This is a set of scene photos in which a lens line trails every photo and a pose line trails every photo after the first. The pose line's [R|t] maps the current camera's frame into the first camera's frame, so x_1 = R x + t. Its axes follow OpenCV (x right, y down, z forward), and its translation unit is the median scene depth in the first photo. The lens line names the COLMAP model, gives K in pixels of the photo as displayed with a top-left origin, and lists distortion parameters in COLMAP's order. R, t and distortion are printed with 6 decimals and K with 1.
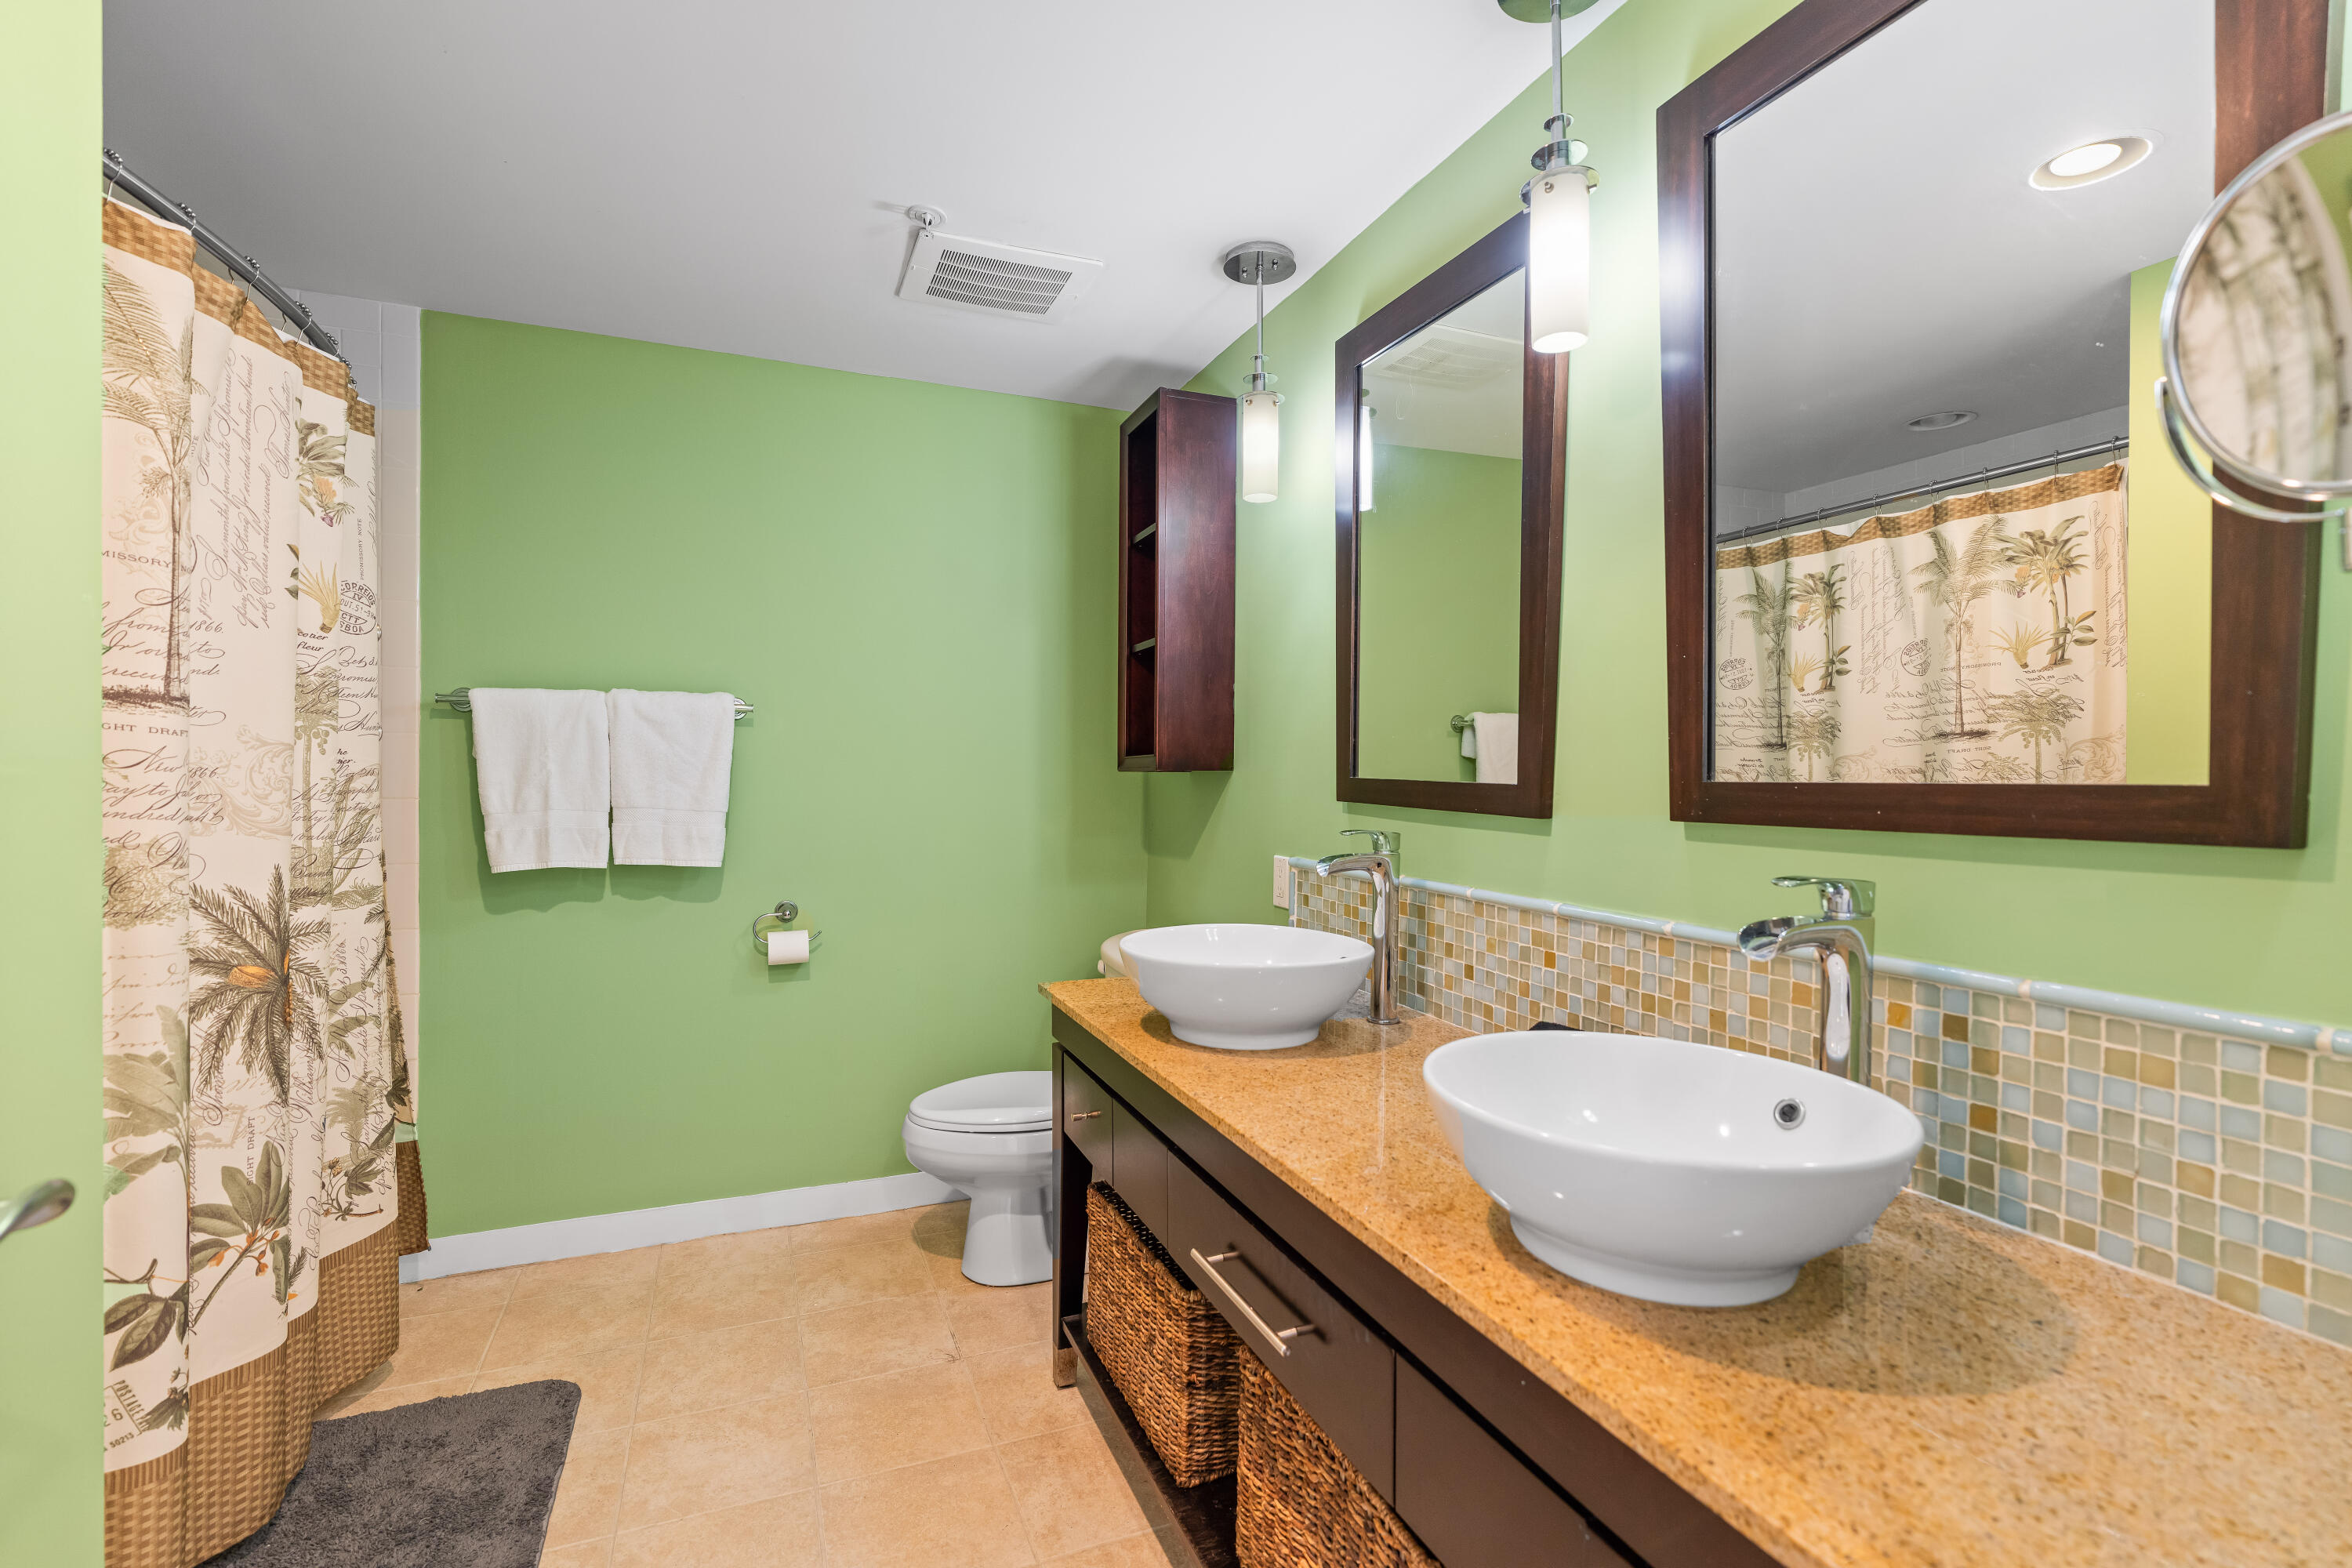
lens RADIAL K [[1070.3, 0, 1177.8], [0, 1070.3, 788.5], [0, 0, 1]] dist [-0.004961, 0.001043]
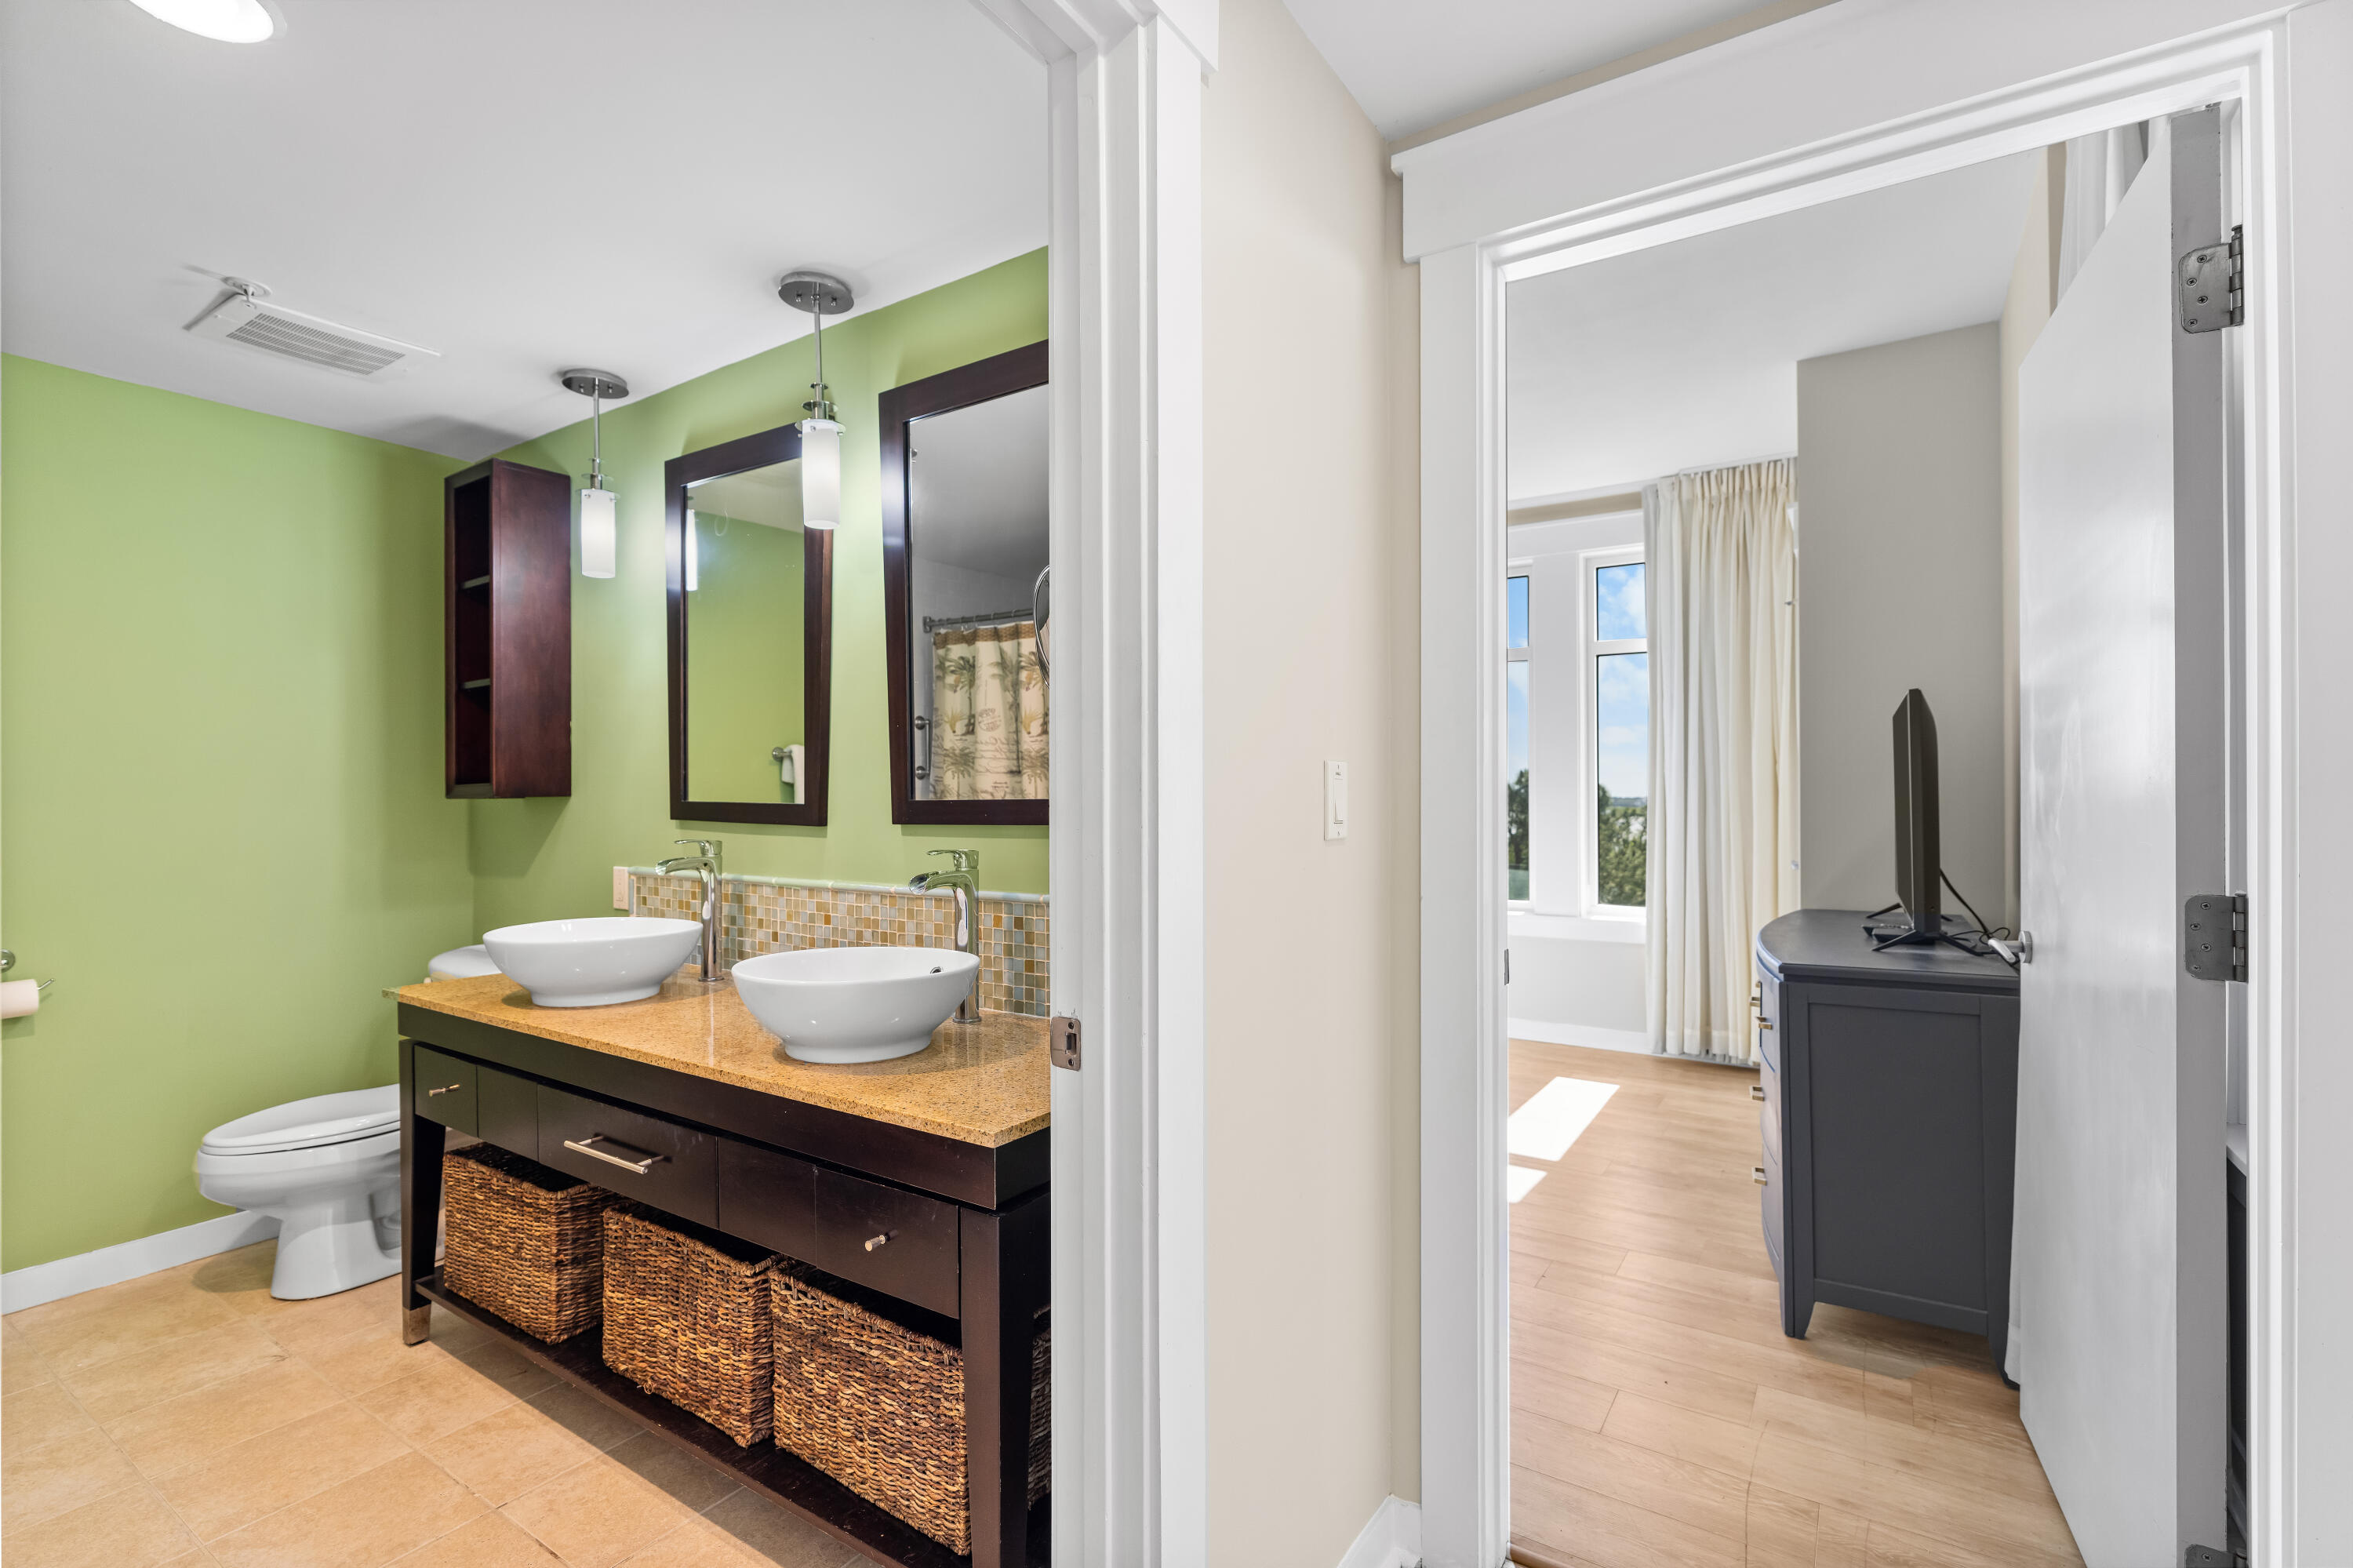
lens RADIAL K [[1070.8, 0, 1178.3], [0, 1070.8, 788.5], [0, 0, 1]] dist [-0.004961, 0.001043]
pose [[0.826849, -0.010284, 0.562331, -0.075682], [0.020796, 0.999708, -0.012297, 0.002940], [-0.562040, 0.021862, 0.826821, -0.443121]]
